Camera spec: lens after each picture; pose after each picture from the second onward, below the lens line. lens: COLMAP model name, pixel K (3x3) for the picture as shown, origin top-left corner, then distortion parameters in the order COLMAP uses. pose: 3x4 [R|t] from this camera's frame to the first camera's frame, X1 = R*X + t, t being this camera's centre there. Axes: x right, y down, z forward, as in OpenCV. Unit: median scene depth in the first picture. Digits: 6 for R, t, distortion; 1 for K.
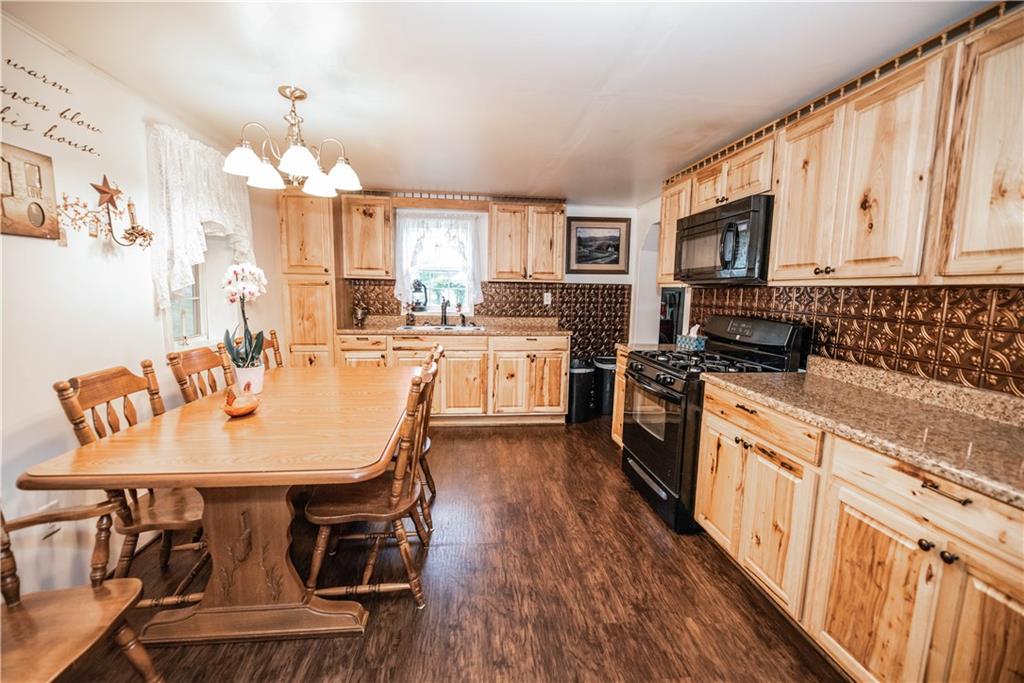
lens RADIAL K [[413.4, 0, 510.3], [0, 413.4, 339.9], [0, 0, 1]] dist [-0.001507, -0.004062]
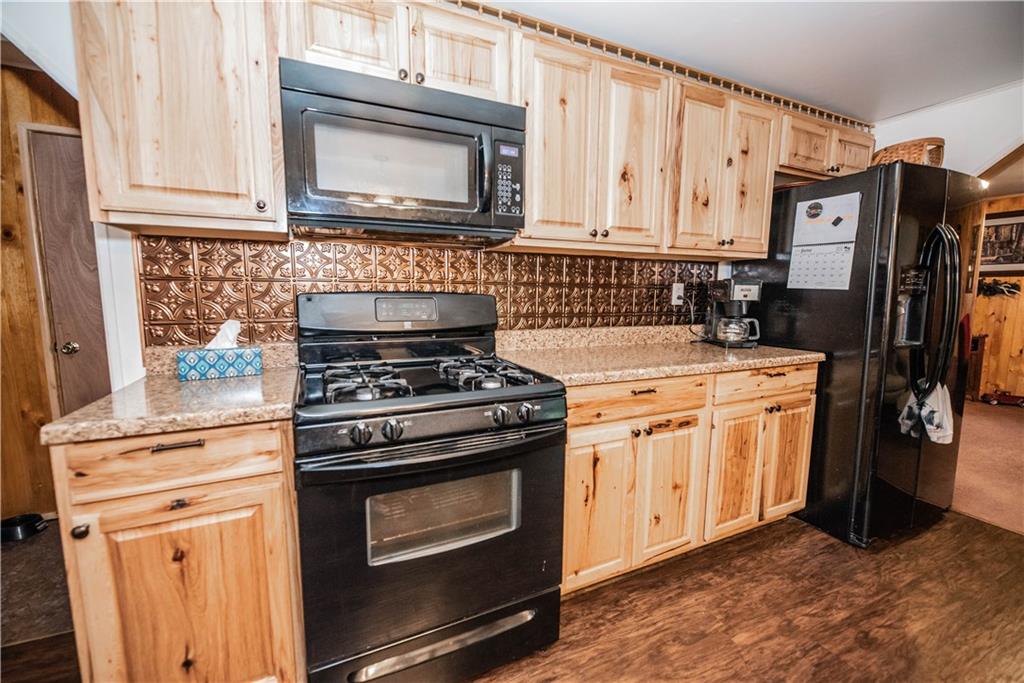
lens RADIAL K [[413.4, 0, 510.3], [0, 413.4, 339.9], [0, 0, 1]] dist [-0.001507, -0.004062]
pose [[-0.318249, -0.133647, 0.938539, -0.094288], [0.101659, 0.979493, 0.173951, -0.087429], [-0.942541, 0.150771, -0.298136, 1.185601]]
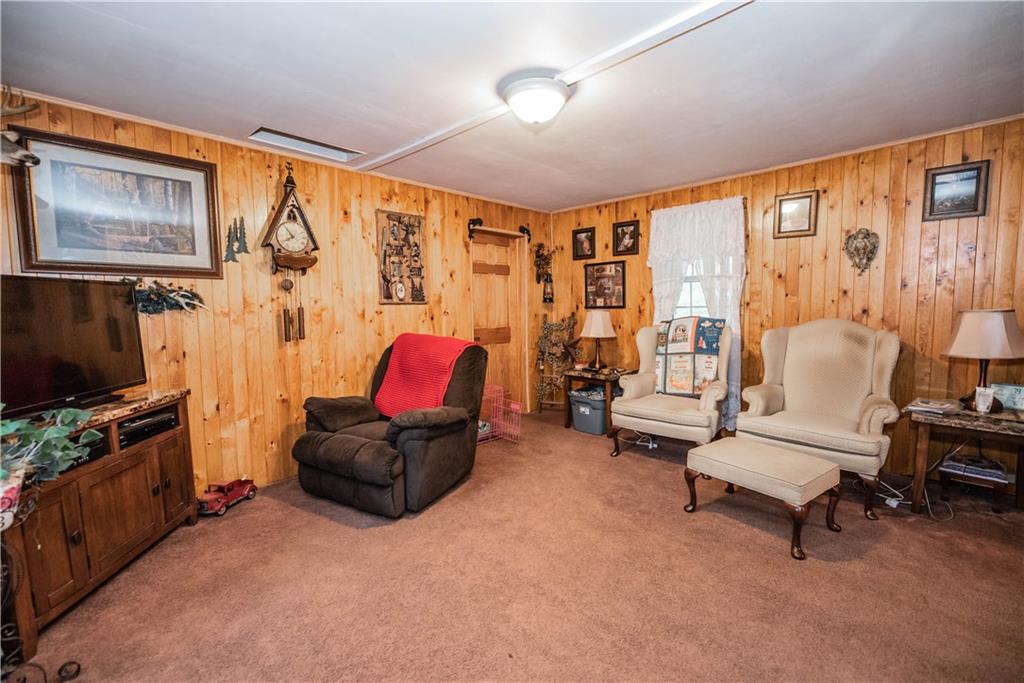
lens RADIAL K [[413.4, 0, 510.3], [0, 413.4, 339.9], [0, 0, 1]] dist [-0.001507, -0.004062]
pose [[-0.789977, 0.029926, -0.612405, 1.070922], [-0.083082, 0.984371, 0.155275, 0.133966], [0.607481, 0.173544, -0.775145, -0.412585]]
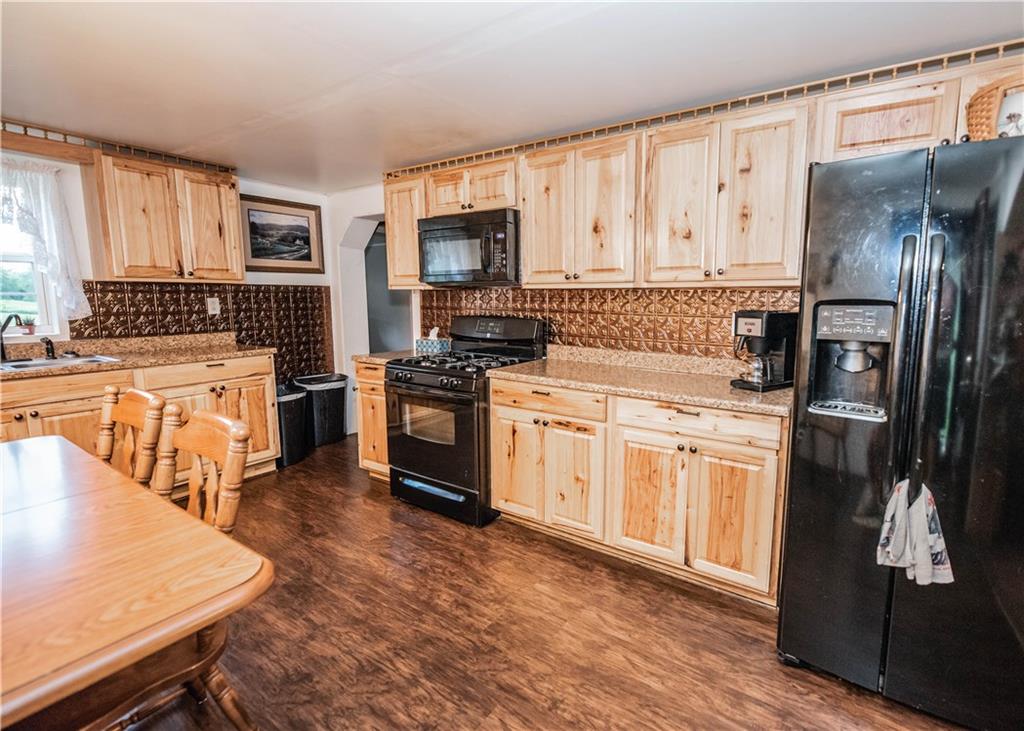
lens RADIAL K [[466.5, 0, 560.0], [0, 466.5, 354.0], [0, 0, 1]] dist [0.002310, -0.000180]
pose [[0.622578, -0.113415, 0.774296, -0.331218], [0.102118, 0.992756, 0.063306, -0.018066], [-0.775866, 0.039656, 0.629650, 0.089912]]
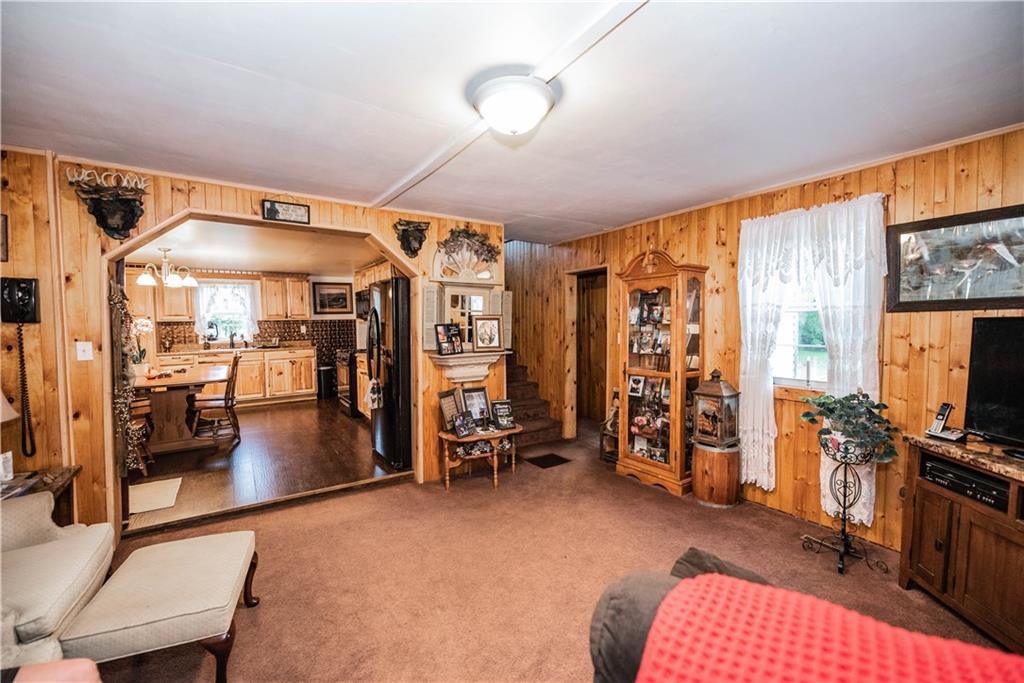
lens RADIAL K [[413.4, 0, 510.3], [0, 413.4, 339.9], [0, 0, 1]] dist [-0.001507, -0.004062]
pose [[0.884816, -0.054147, 0.462785, 0.107743], [0.087262, 0.994908, -0.050434, 0.204927], [-0.457697, 0.085008, 0.885035, -1.758378]]
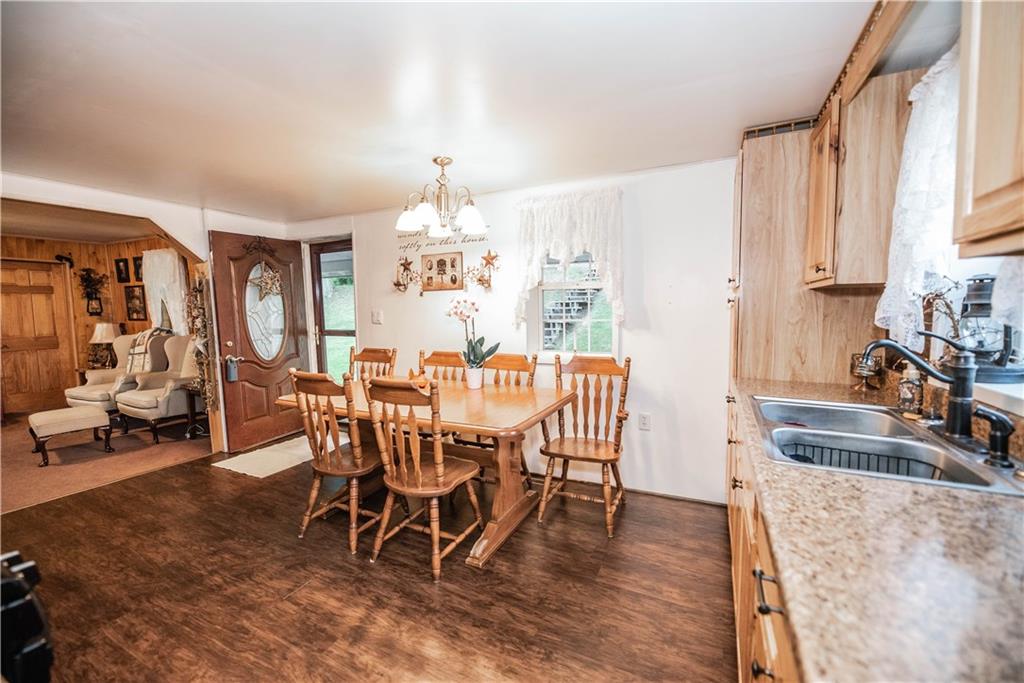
lens RADIAL K [[413.4, 0, 510.3], [0, 413.4, 339.9], [0, 0, 1]] dist [-0.001507, -0.004062]
pose [[-0.536416, 0.045085, -0.842749, 0.415980], [-0.105653, 0.987129, 0.120058, -0.190122], [0.837314, 0.153440, -0.524748, 1.682581]]
